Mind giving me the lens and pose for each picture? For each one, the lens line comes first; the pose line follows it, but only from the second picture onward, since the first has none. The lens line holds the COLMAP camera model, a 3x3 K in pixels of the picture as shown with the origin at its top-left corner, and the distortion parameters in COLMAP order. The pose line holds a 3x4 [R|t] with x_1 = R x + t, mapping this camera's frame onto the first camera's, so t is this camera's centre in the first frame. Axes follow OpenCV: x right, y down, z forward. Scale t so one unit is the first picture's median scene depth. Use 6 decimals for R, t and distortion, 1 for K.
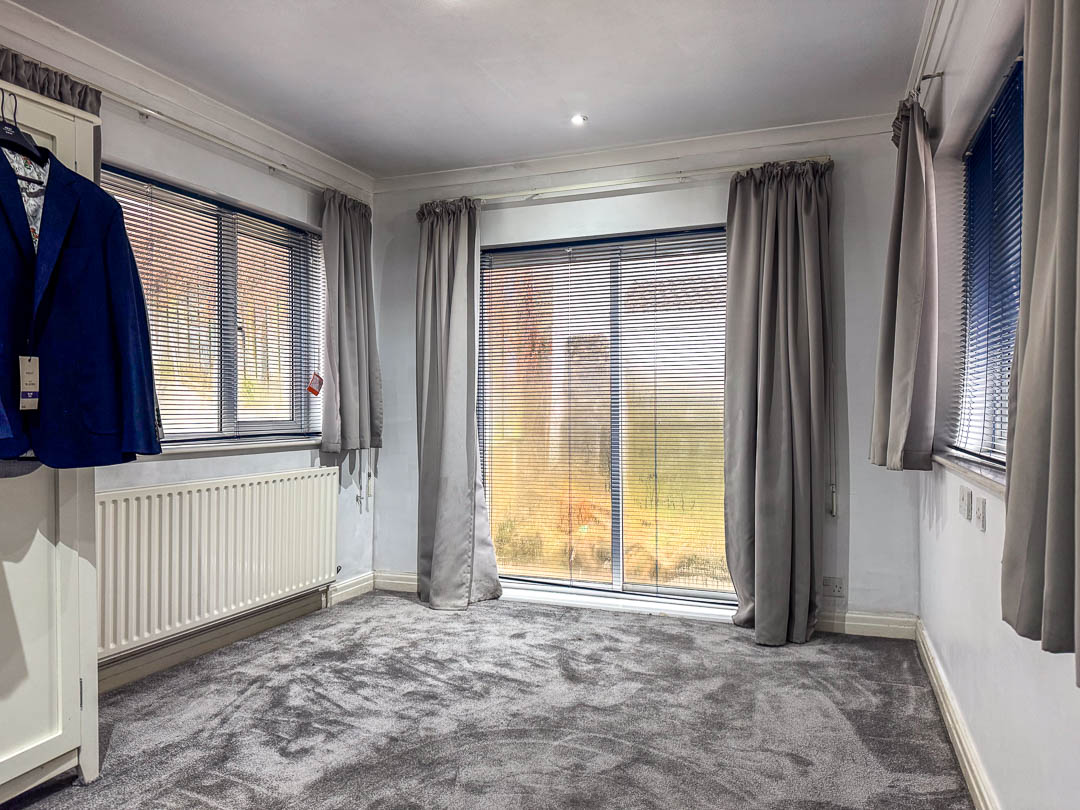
lens RADIAL K [[729.5, 0, 550.0], [0, 729.5, 401.9], [0, 0, 1]] dist [0.052730, -0.061468]
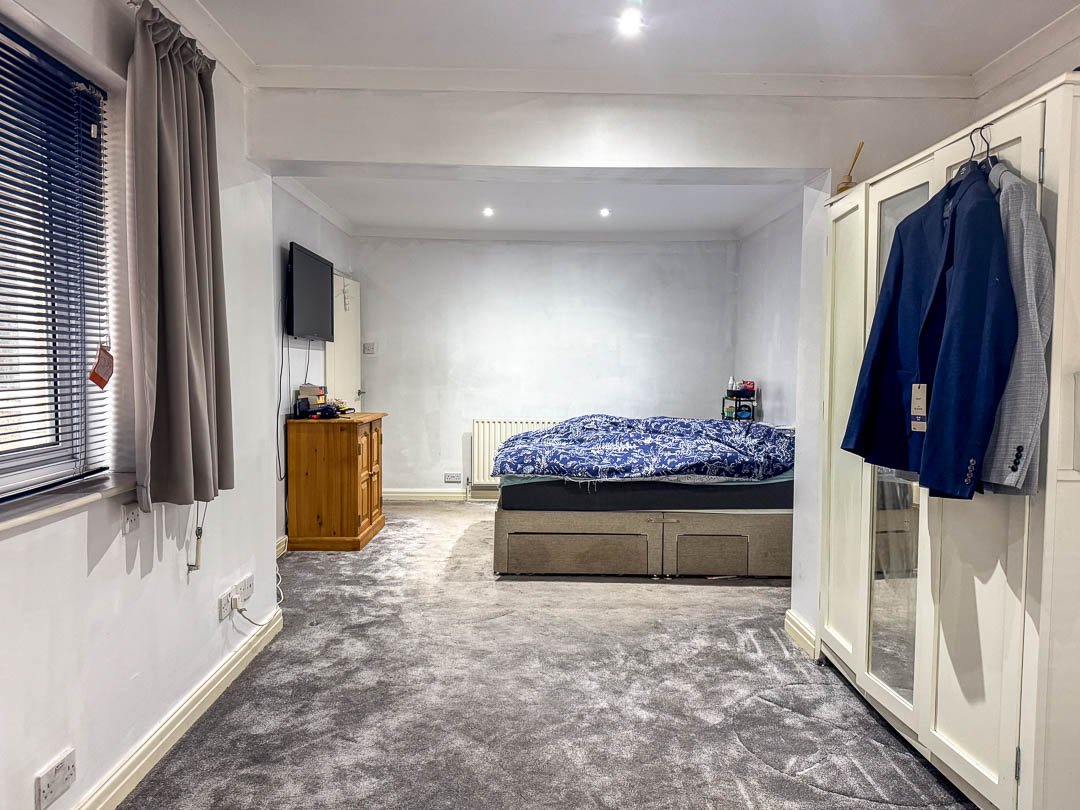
lens RADIAL K [[729.5, 0, 539.3], [0, 729.5, 404.5], [0, 0, 1]] dist [0.052730, -0.061468]
pose [[-0.923151, 0.021362, -0.383844, 0.135342], [-0.004135, 0.997845, 0.065480, -0.055209], [0.384416, 0.062035, -0.921073, 0.988537]]
